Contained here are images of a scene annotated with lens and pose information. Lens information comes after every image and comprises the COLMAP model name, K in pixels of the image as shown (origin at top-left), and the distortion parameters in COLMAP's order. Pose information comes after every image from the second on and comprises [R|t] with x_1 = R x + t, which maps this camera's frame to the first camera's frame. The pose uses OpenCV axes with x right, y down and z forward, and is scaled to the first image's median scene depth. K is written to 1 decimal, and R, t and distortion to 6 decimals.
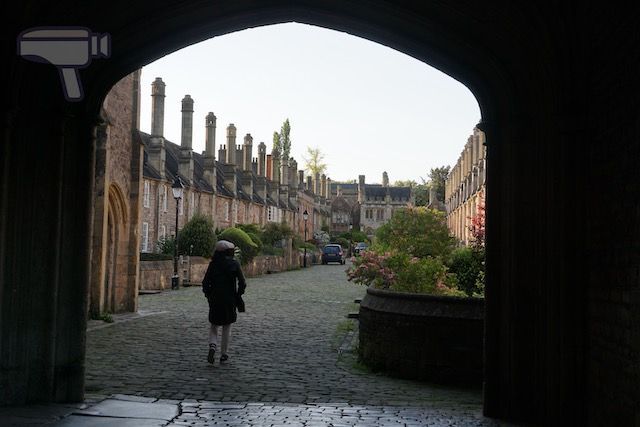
lens RADIAL K [[857.2, 0, 320.0], [0, 857.2, 213.5], [0, 0, 1]] dist [-0.008370, -0.004043]
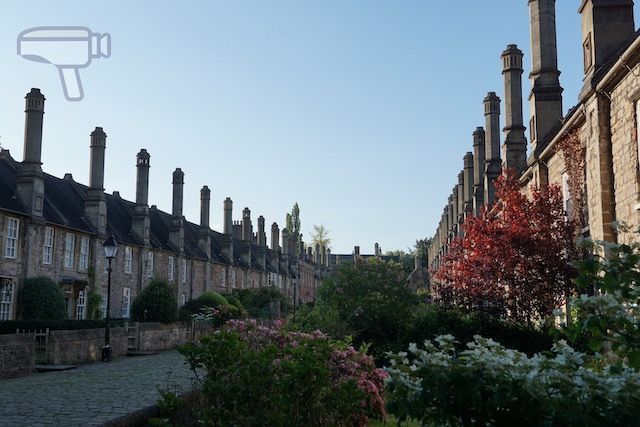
lens RADIAL K [[680.4, 0, 320.0], [0, 680.4, 213.5], [0, 0, 1]] dist [0.004447, -0.002288]
pose [[0.999677, -0.020129, -0.015521, 0.026795], [0.018496, 0.994917, -0.098984, 0.004507], [0.017435, 0.098665, 0.994968, 0.122885]]
